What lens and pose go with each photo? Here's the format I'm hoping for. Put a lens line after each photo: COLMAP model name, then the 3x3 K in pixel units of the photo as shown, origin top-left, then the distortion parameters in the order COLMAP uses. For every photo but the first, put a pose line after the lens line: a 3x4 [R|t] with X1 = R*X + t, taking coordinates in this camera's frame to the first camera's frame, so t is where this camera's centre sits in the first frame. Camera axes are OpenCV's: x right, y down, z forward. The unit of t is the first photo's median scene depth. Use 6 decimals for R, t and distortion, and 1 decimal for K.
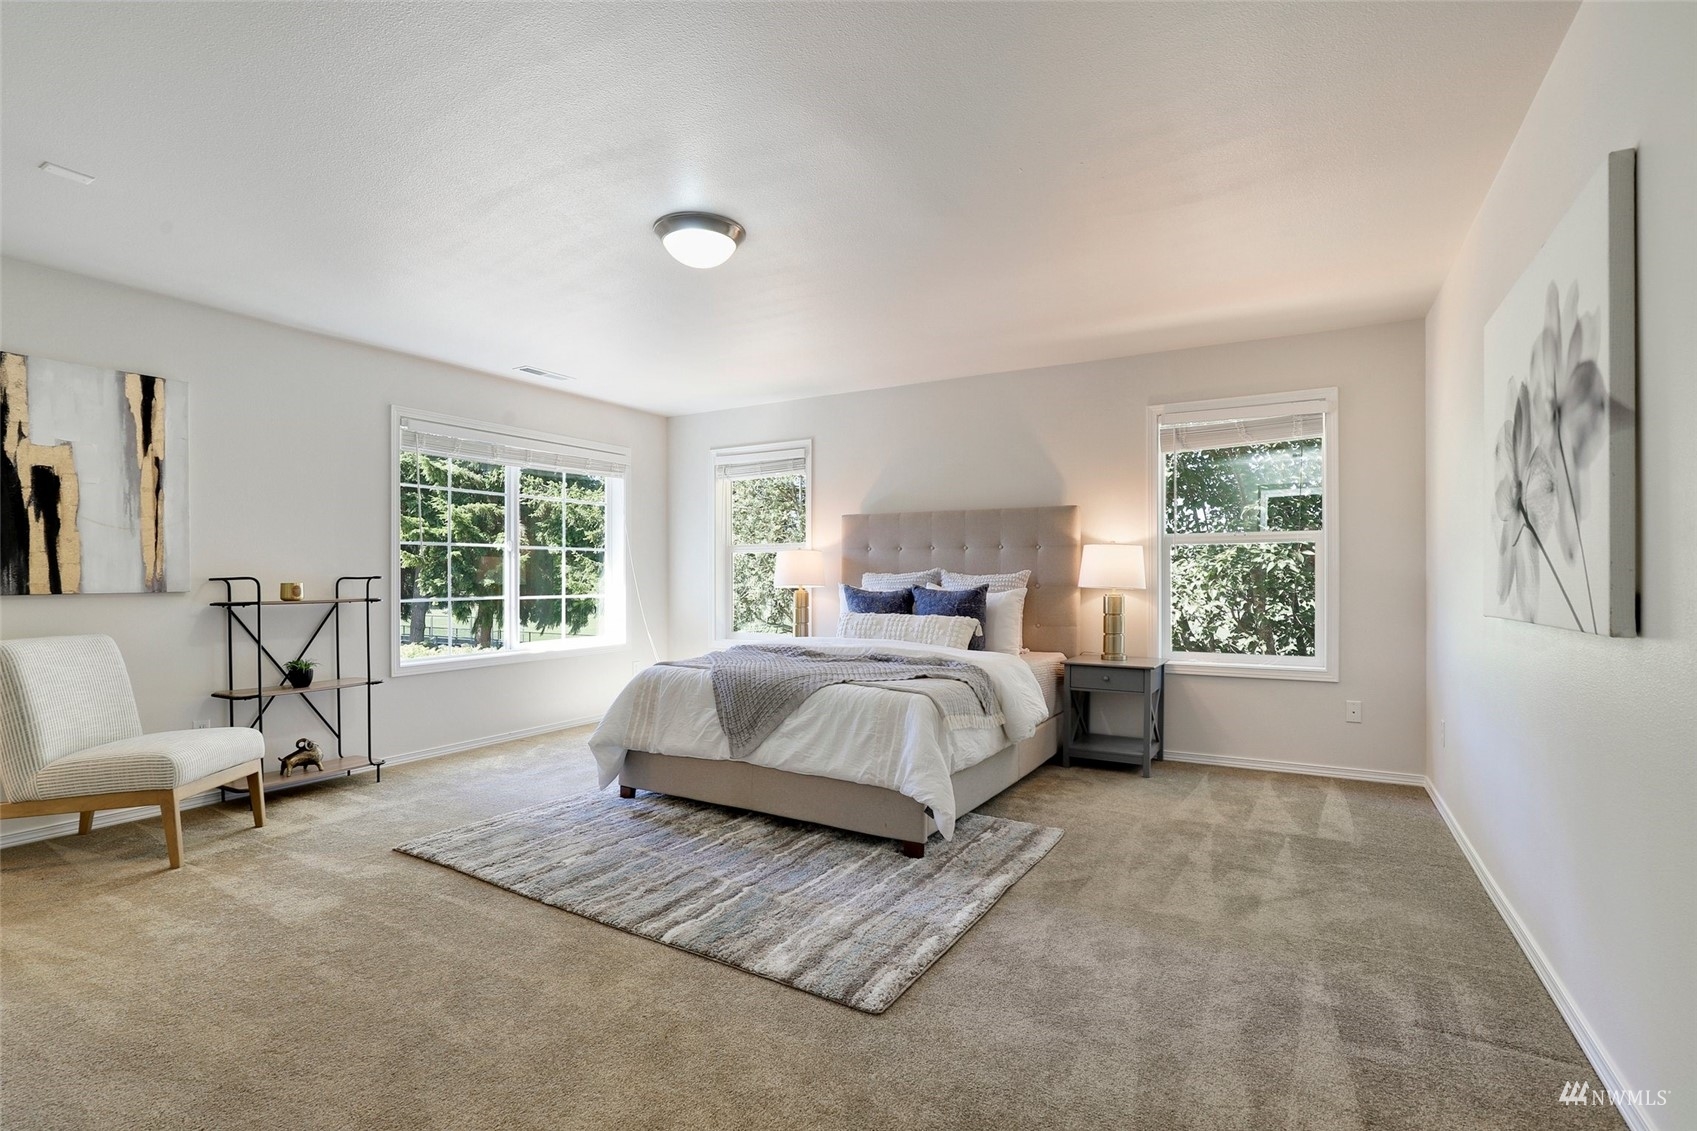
lens RADIAL K [[775.9, 0, 844.3], [0, 775.9, 569.8], [0, 0, 1]] dist [-0.000462, -0.000001]
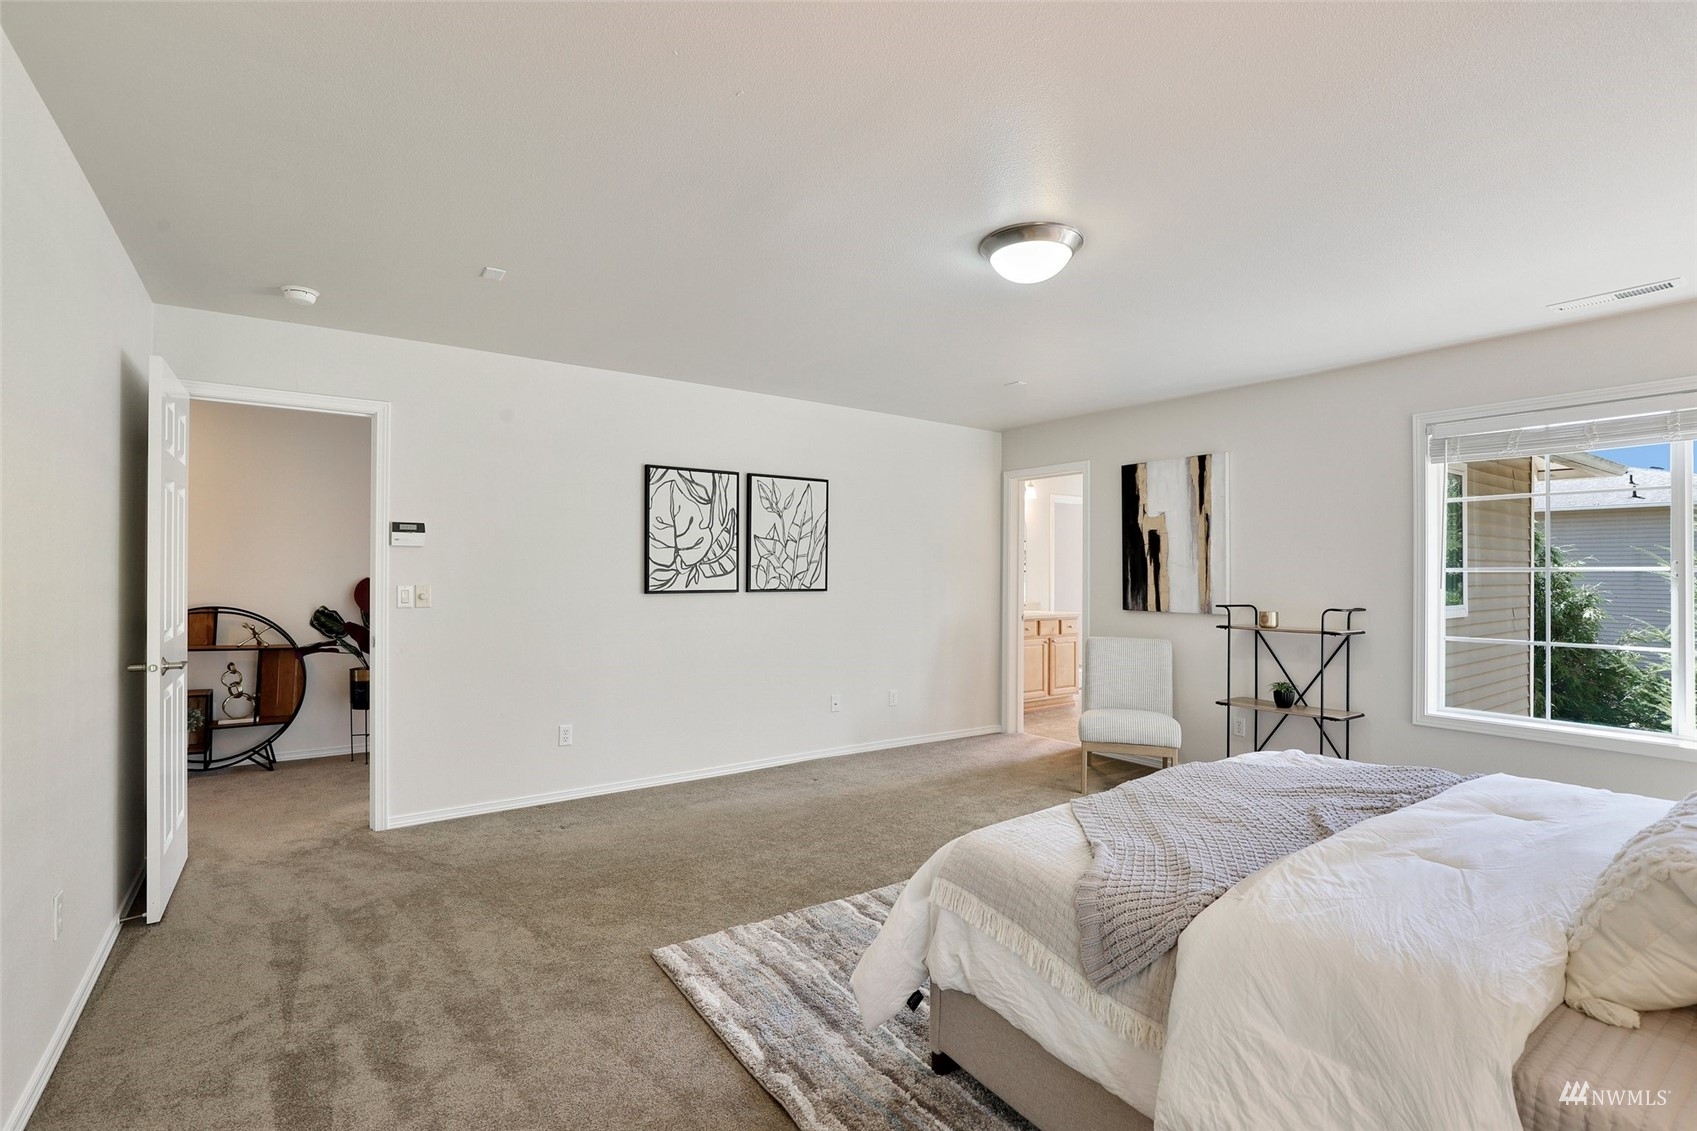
lens RADIAL K [[775.9, 0, 844.6], [0, 775.9, 569.9], [0, 0, 1]] dist [-0.000462, -0.000001]
pose [[-0.424477, -0.017938, -0.905261, 0.606477], [-0.014488, 0.999810, -0.013018, -0.021672], [0.905323, 0.007589, -0.424656, 1.026338]]
